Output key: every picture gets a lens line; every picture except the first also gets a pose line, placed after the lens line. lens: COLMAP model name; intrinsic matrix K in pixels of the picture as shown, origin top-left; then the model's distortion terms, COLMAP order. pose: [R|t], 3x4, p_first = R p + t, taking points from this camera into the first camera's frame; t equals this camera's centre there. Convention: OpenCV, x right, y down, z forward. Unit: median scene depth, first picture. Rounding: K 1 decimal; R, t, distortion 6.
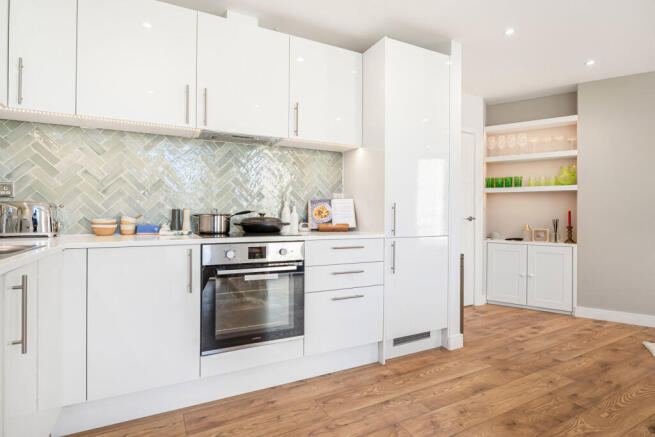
lens RADIAL K [[340.2, 0, 327.5], [0, 340.2, 218.5], [0, 0, 1]] dist [-0.003211, -0.000430]
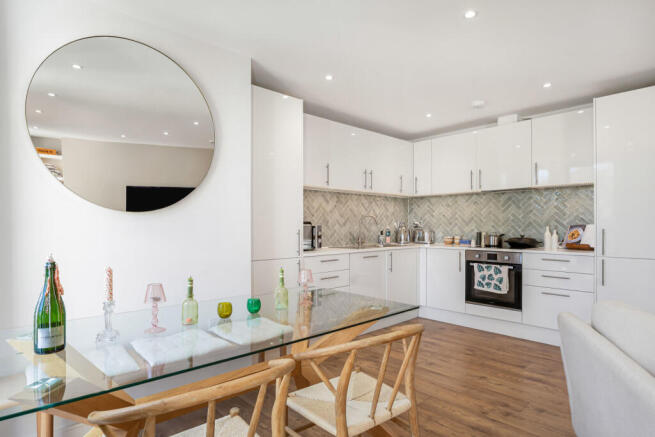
lens RADIAL K [[356.9, 0, 327.5], [0, 356.9, 218.5], [0, 0, 1]] dist [0.013001, 0.000227]
pose [[0.275751, -0.026286, -0.960870, 1.150796], [-0.009133, 0.999509, -0.029964, -0.033852], [0.961186, 0.017038, 0.275376, -0.329340]]
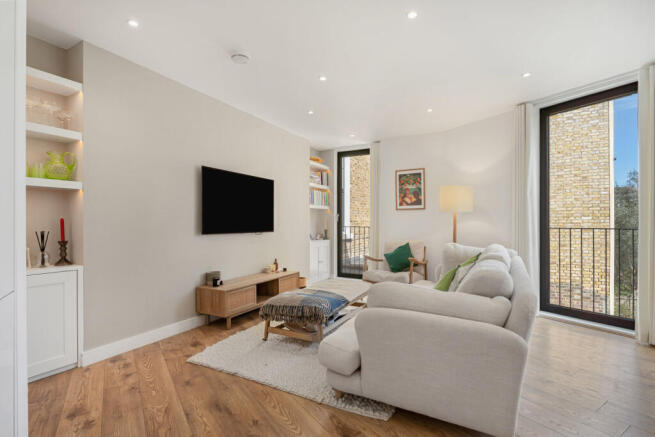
lens RADIAL K [[332.1, 0, 327.5], [0, 332.1, 218.5], [0, 0, 1]] dist [-0.003022, -0.000850]
pose [[-0.103253, -0.011434, 0.994589, -0.014957], [0.012595, 0.999839, 0.012802, -0.034190], [-0.994575, 0.013849, -0.103093, 0.760435]]
